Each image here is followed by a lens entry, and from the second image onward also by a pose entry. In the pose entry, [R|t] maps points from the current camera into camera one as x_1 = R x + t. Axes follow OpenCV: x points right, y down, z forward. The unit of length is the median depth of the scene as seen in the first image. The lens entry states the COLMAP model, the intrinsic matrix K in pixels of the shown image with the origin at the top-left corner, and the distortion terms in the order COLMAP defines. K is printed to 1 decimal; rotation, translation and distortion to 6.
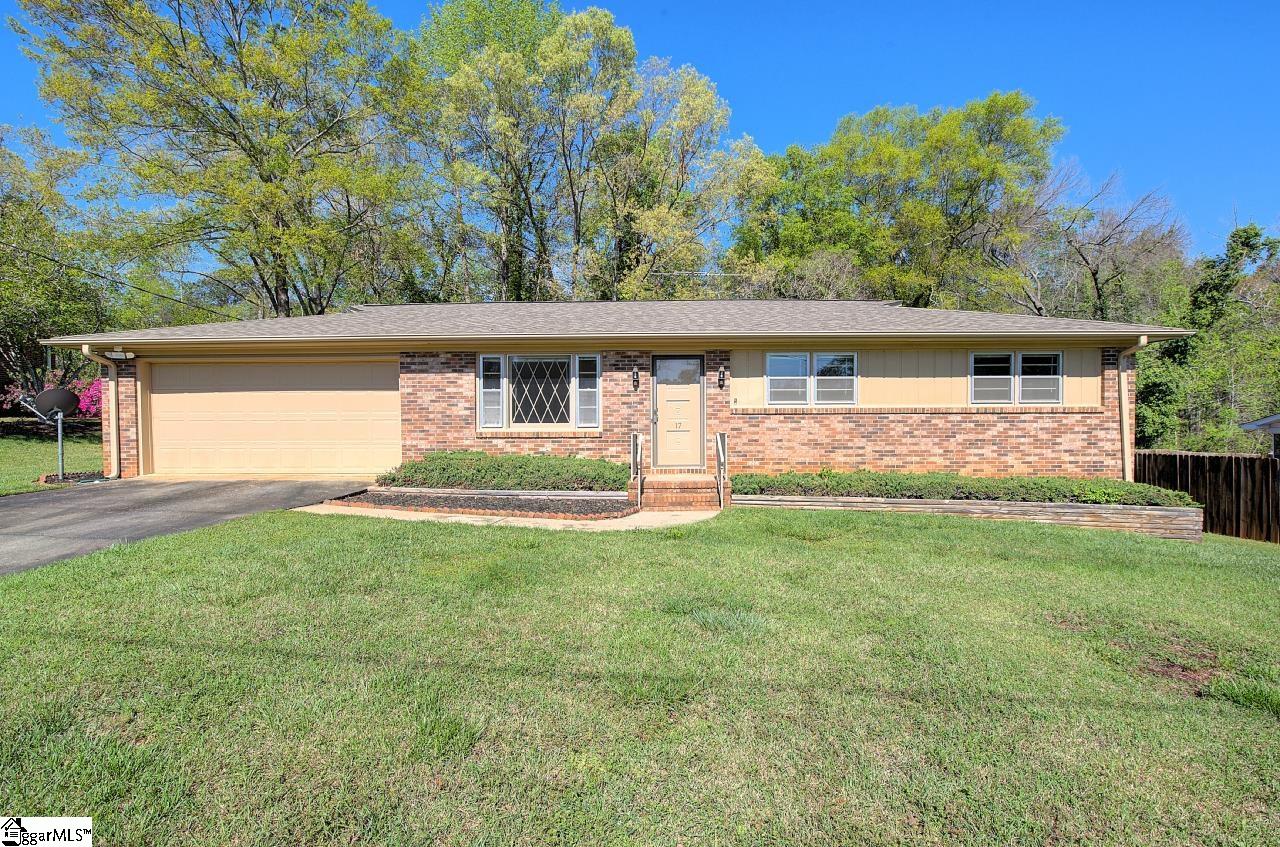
lens RADIAL K [[568.7, 0, 651.9], [0, 568.7, 435.2], [0, 0, 1]] dist [-0.004042, 0.000145]
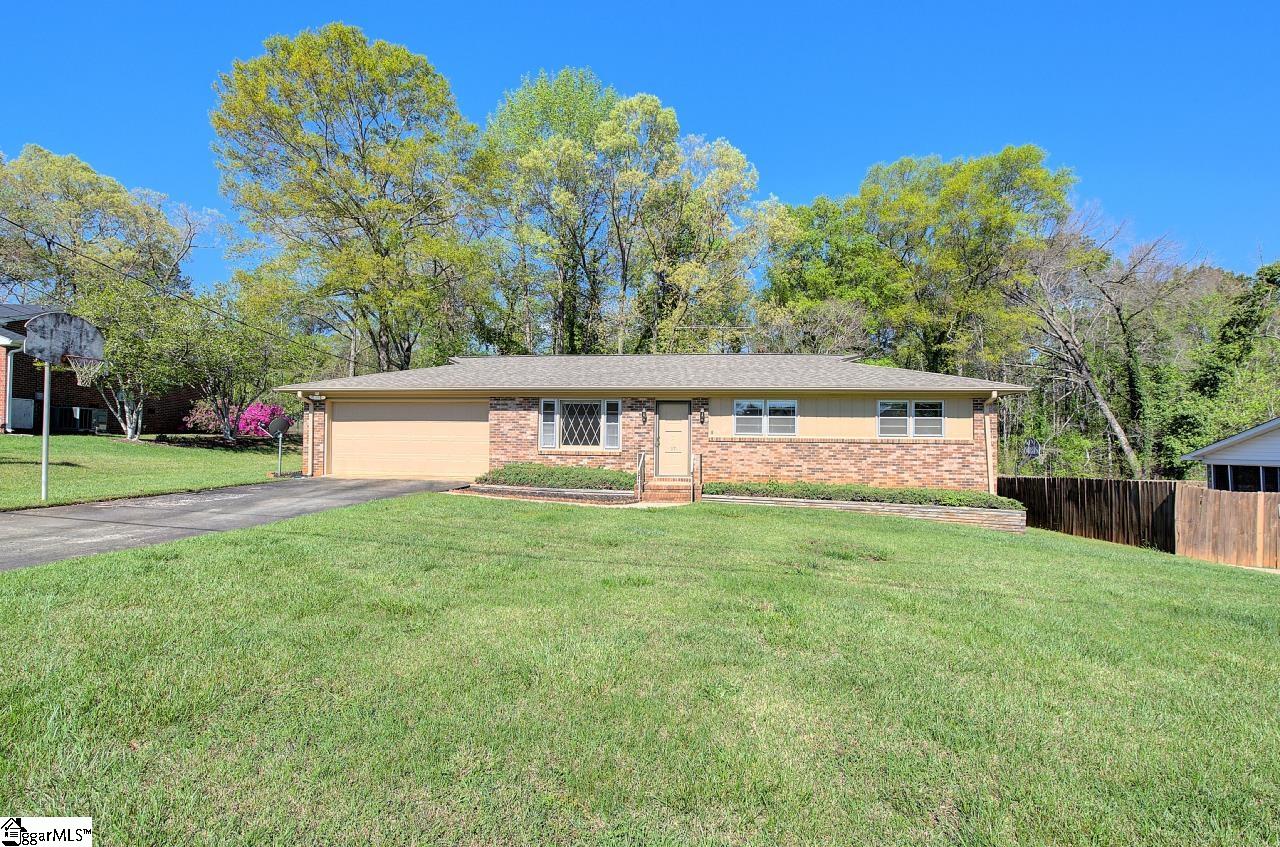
lens RADIAL K [[568.7, 0, 651.9], [0, 568.7, 435.2], [0, 0, 1]] dist [-0.004042, 0.000145]
pose [[0.995805, 0.014410, -0.090364, 0.124859], [-0.018075, 0.999041, -0.039877, 0.008487], [0.089702, 0.041343, 0.995110, -0.466307]]
